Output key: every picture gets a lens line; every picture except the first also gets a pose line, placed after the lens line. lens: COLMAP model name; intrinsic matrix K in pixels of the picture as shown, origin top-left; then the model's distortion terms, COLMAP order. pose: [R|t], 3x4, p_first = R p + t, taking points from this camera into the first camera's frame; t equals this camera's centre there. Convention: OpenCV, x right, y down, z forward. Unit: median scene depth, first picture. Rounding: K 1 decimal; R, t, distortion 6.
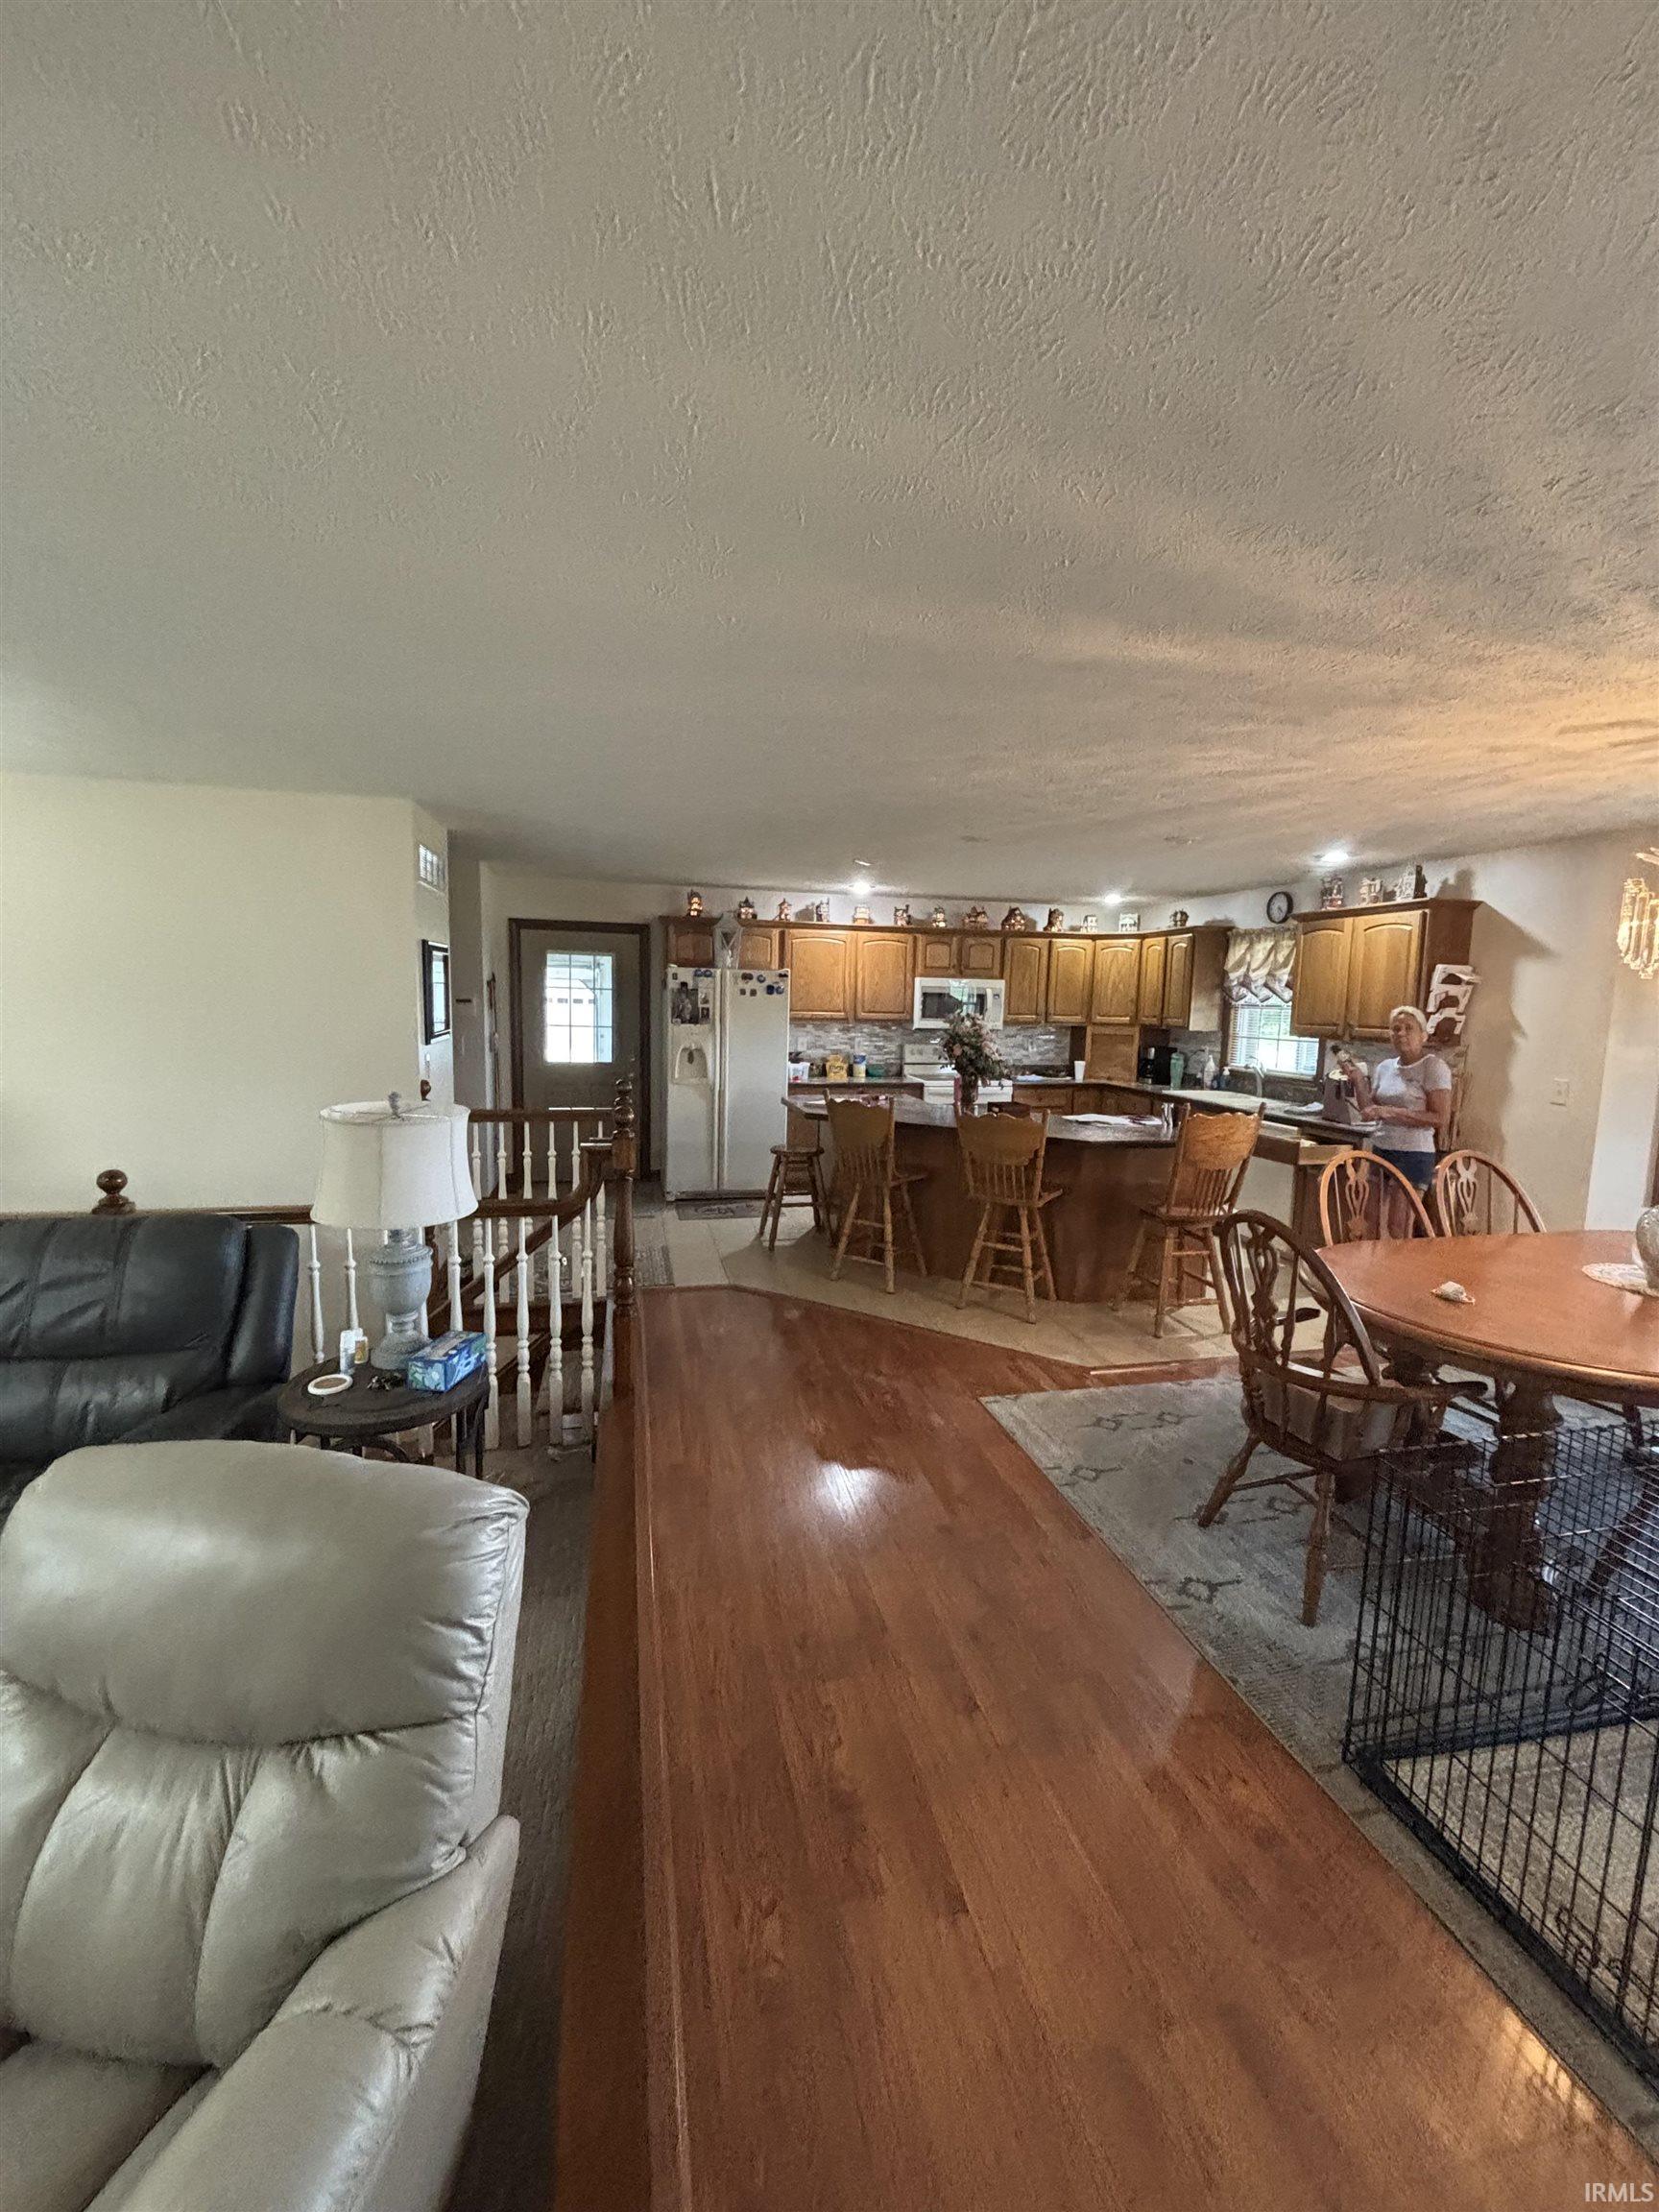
lens RADIAL K [[901.6, 0, 822.8], [0, 901.6, 1102.5], [0, 0, 1]] dist [-0.000164, -0.000046]
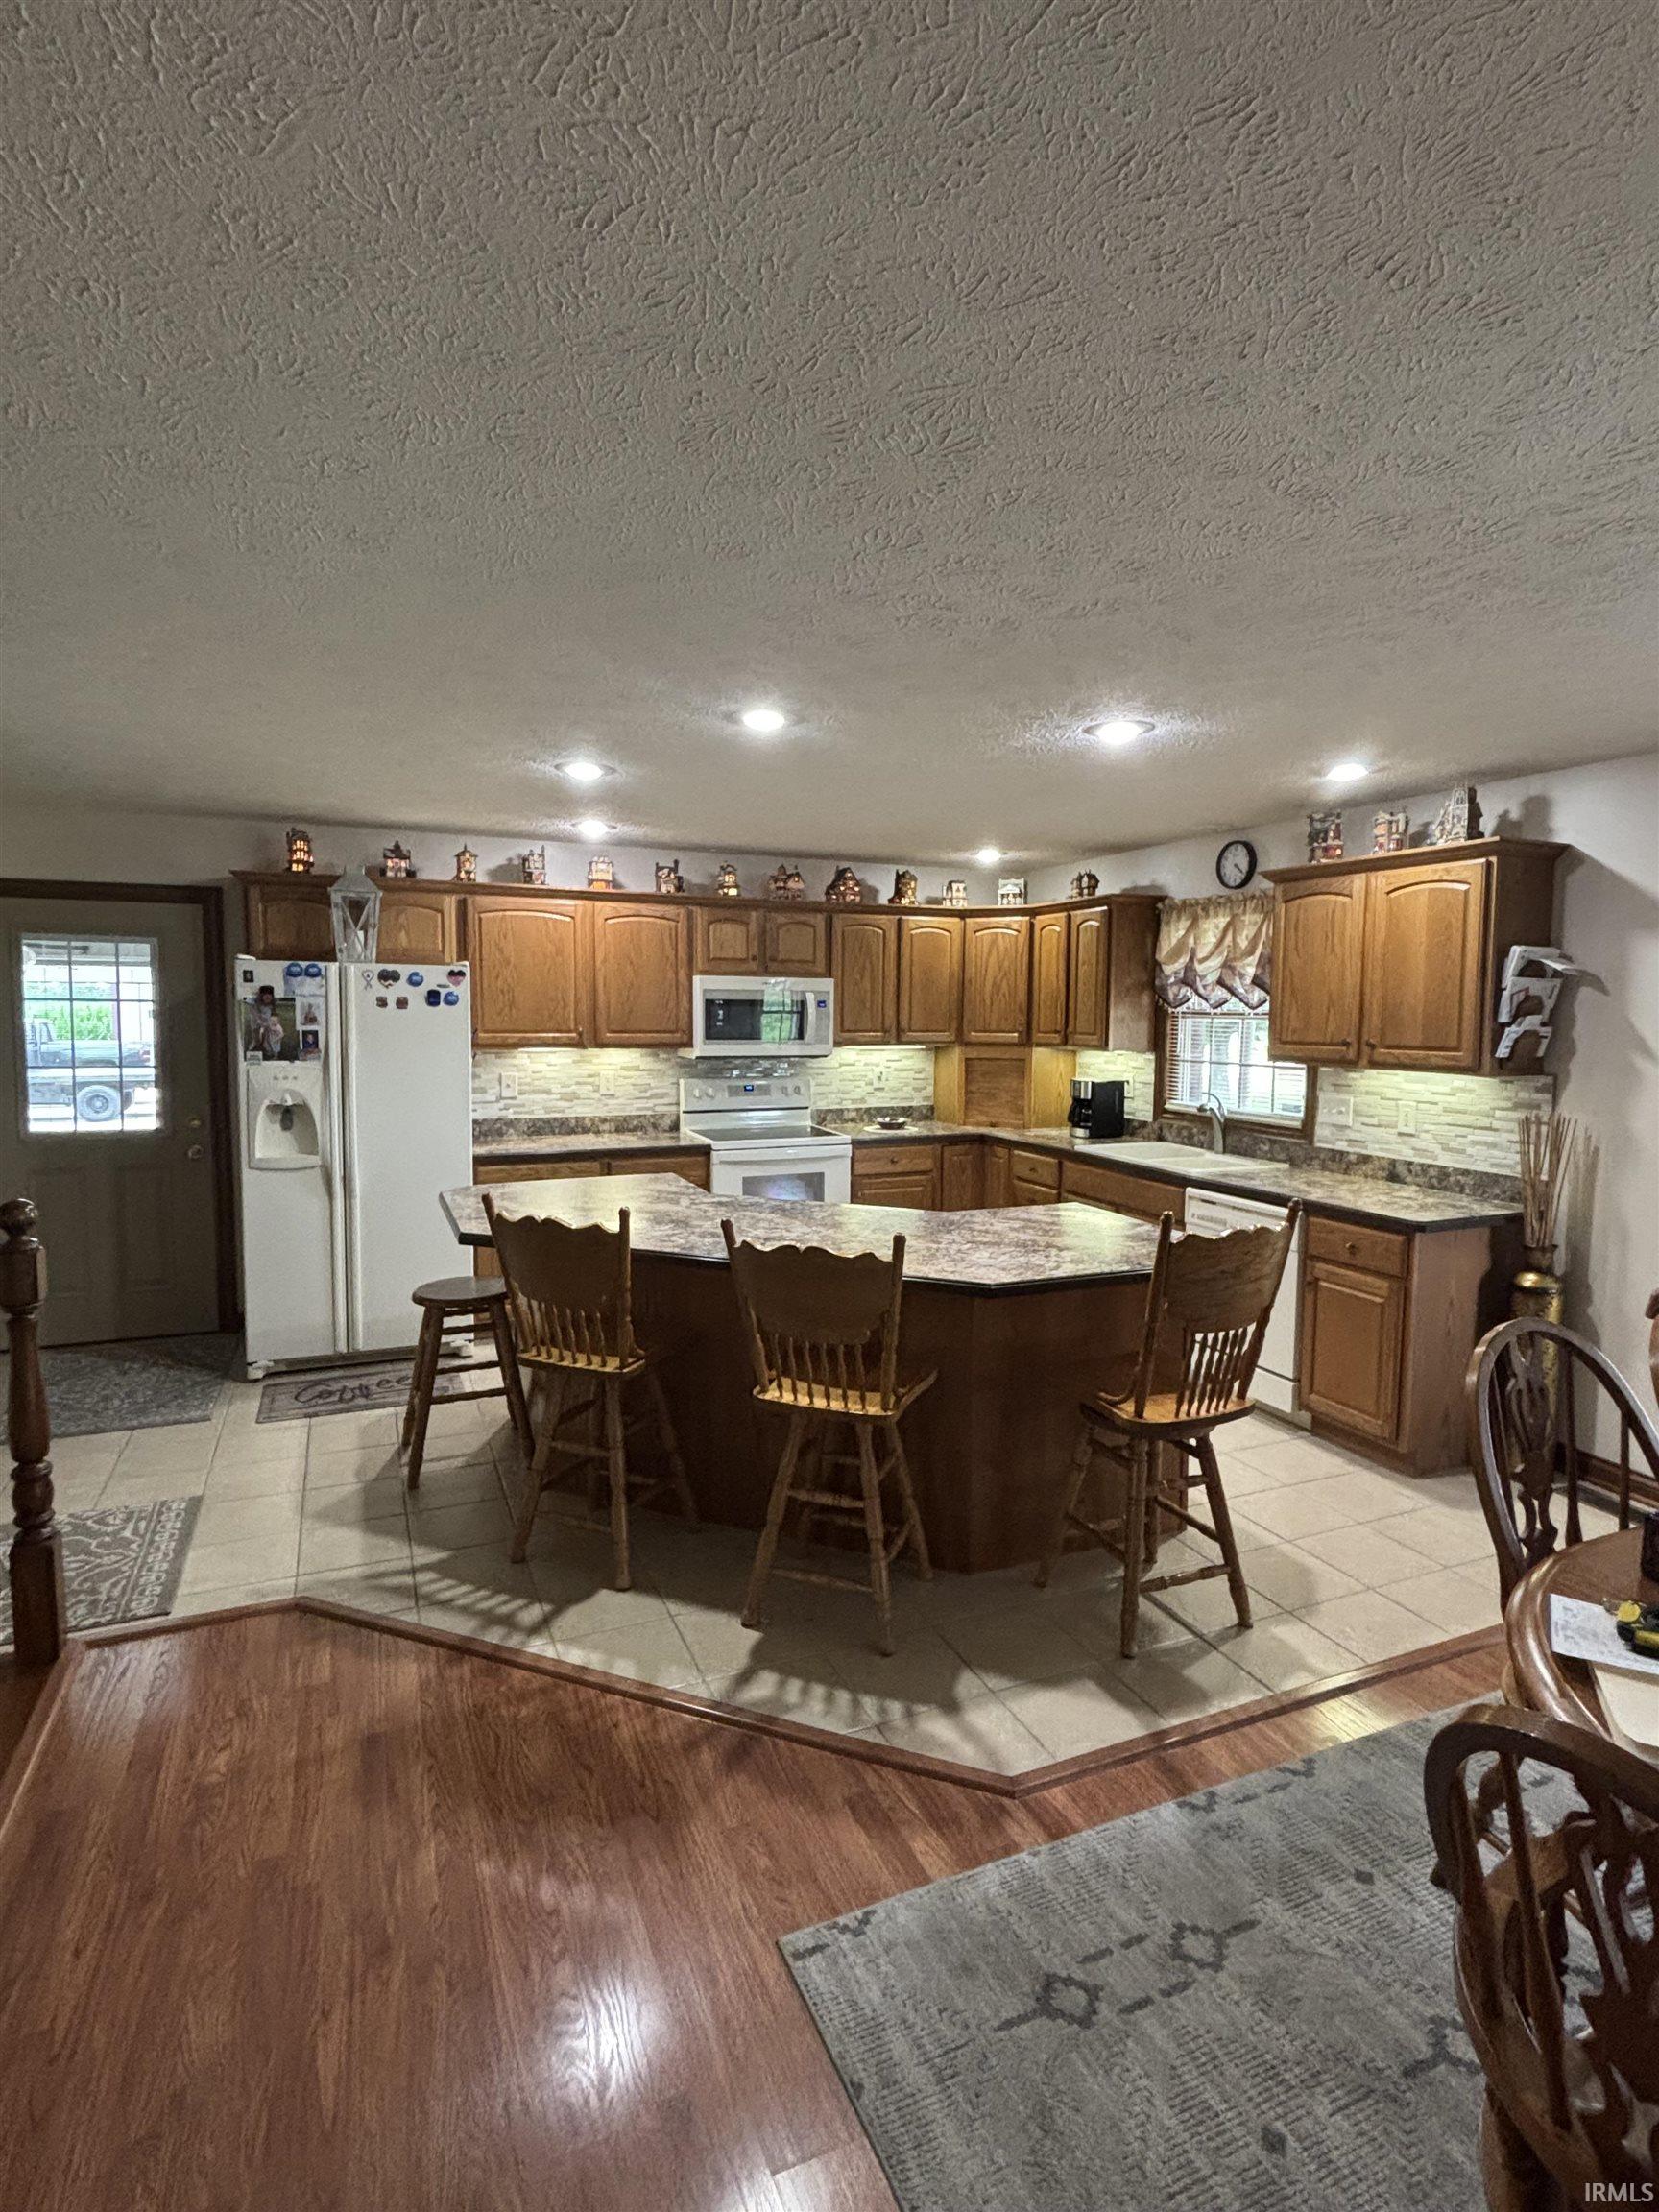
lens RADIAL K [[1107.3, 0, 845.8], [0, 1107.3, 1095.4], [0, 0, 1]] dist [0.015570, -0.000254]
pose [[0.981039, -0.028531, 0.191698, 0.061346], [0.034742, 0.998972, -0.029117, -0.031441], [-0.190670, 0.035225, 0.981022, 0.242559]]
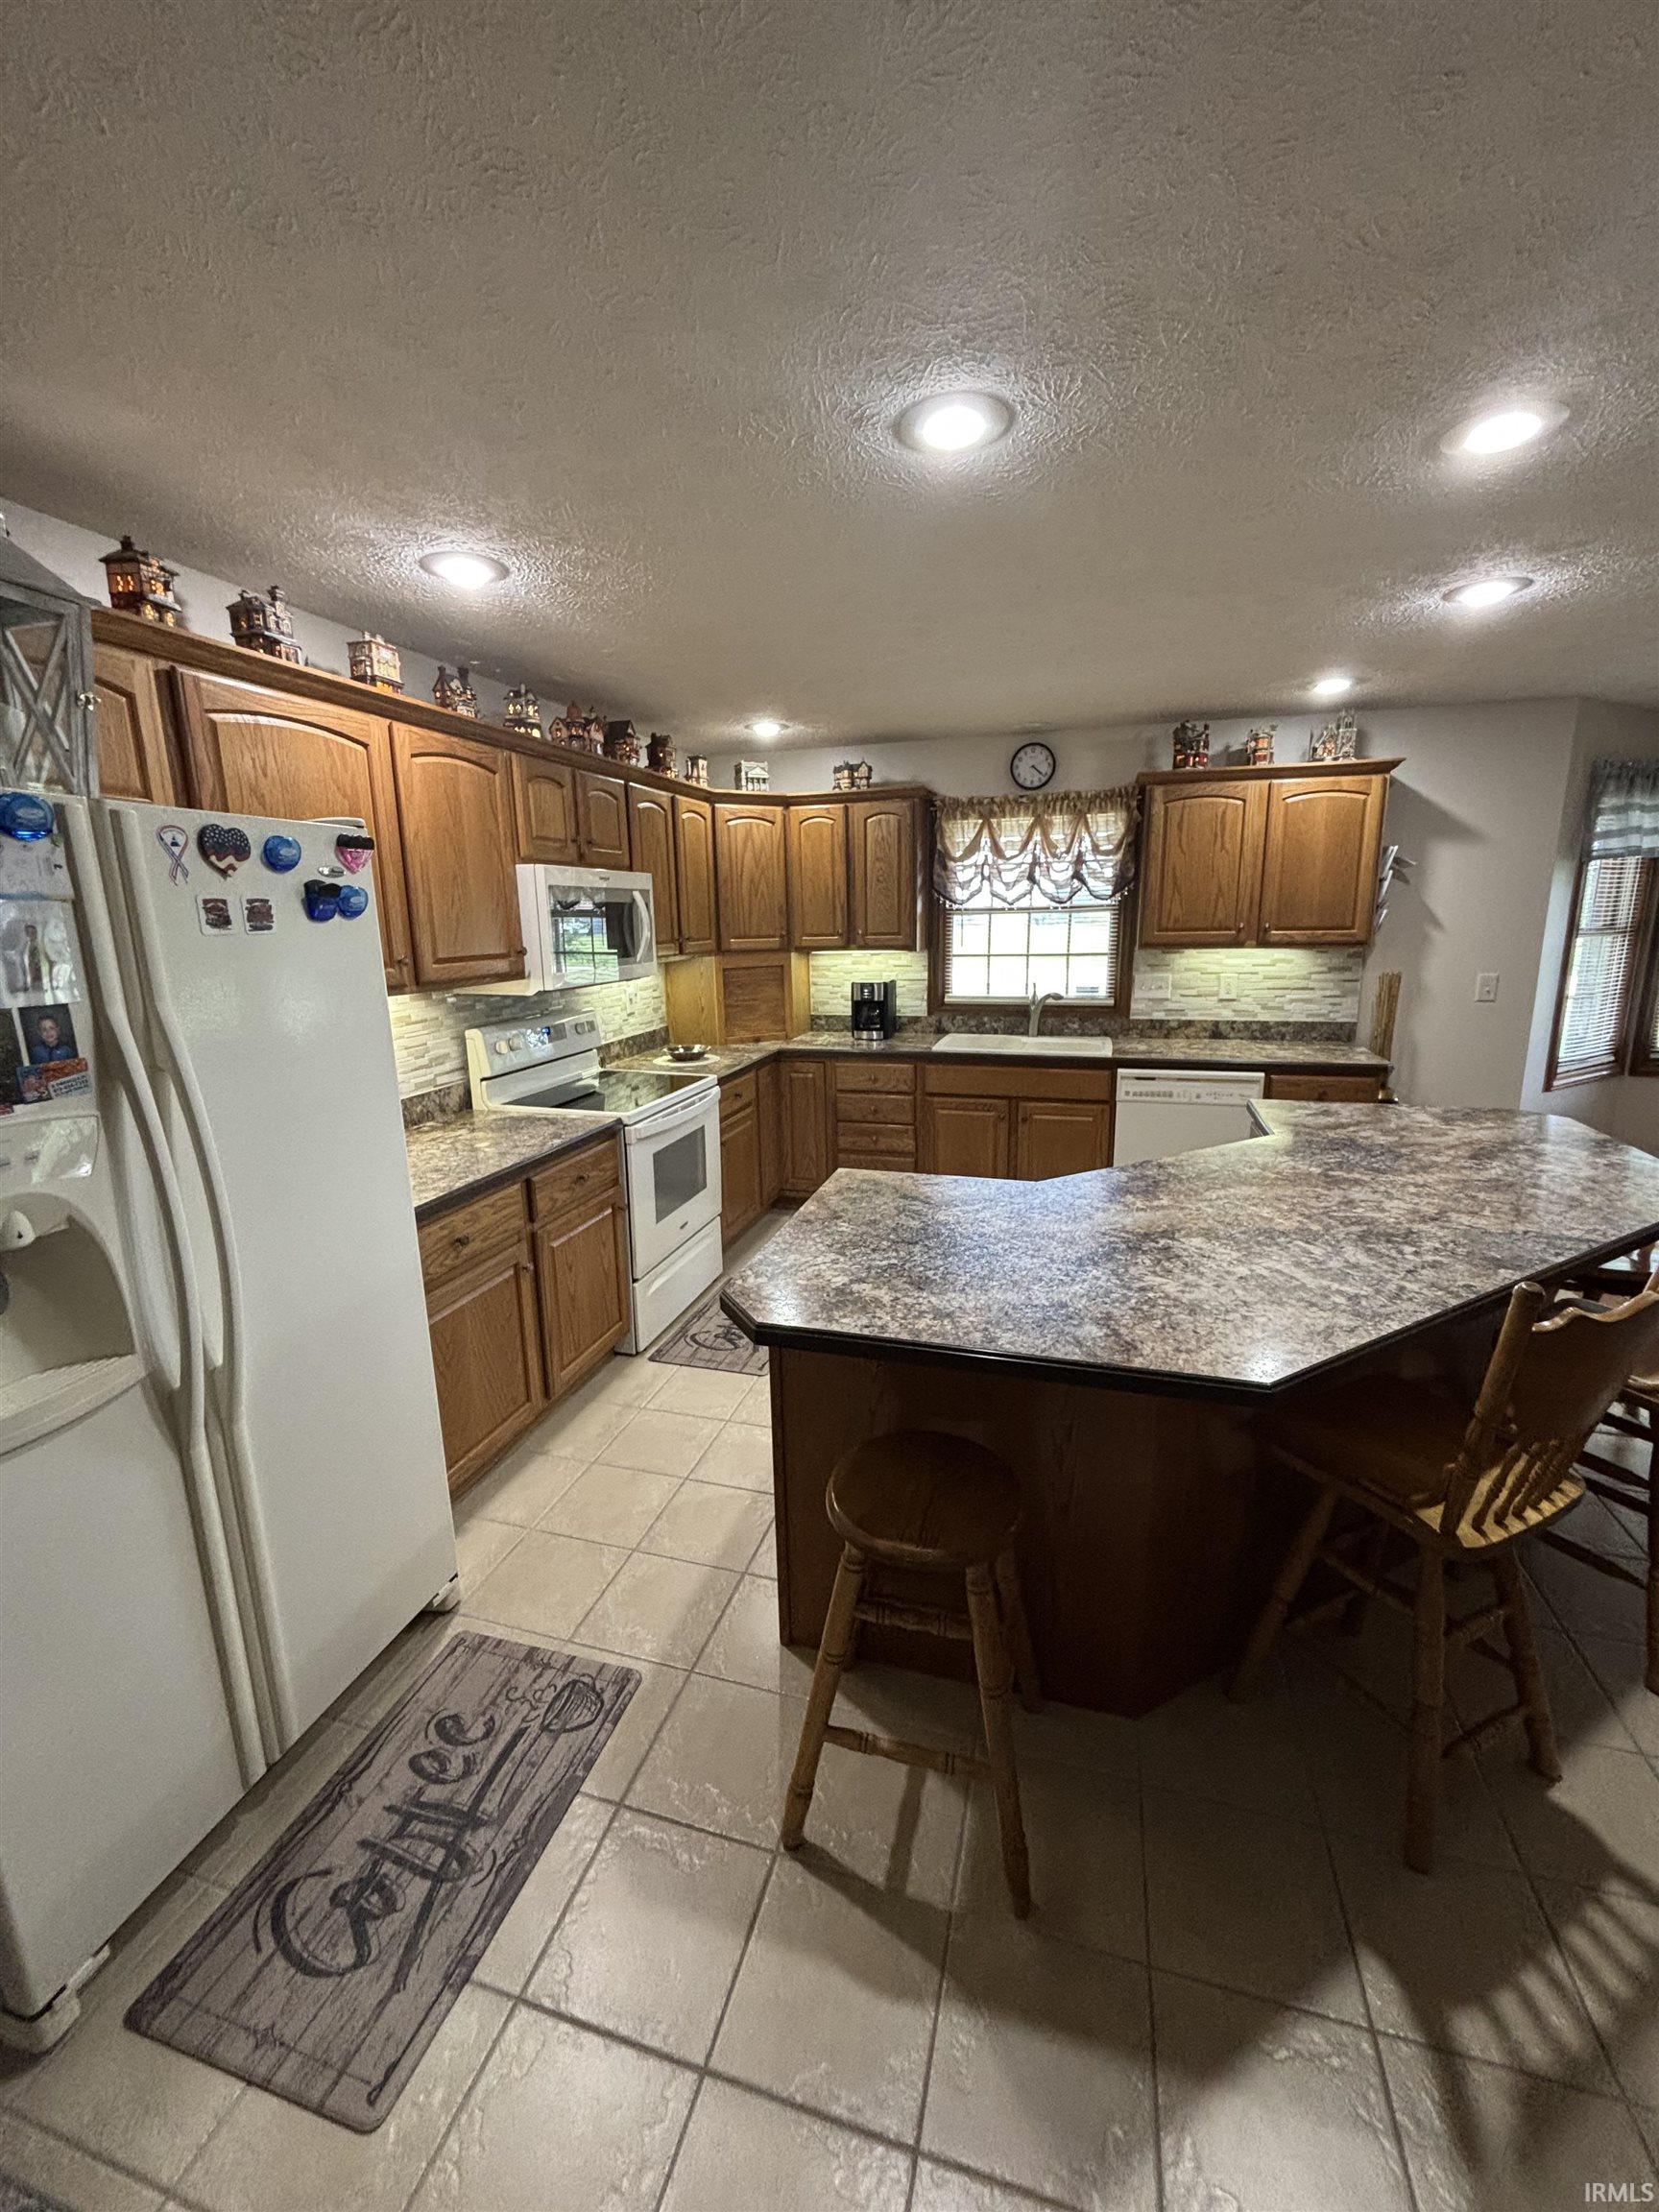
lens RADIAL K [[885.3, 0, 829.5], [0, 885.3, 1106.0], [0, 0, 1]] dist [0.007897, 0.000276]
pose [[0.483252, -0.217892, 0.847933, -0.201129], [0.129736, 0.975663, 0.176775, -0.092335], [-0.865815, 0.024580, 0.499760, 0.735480]]
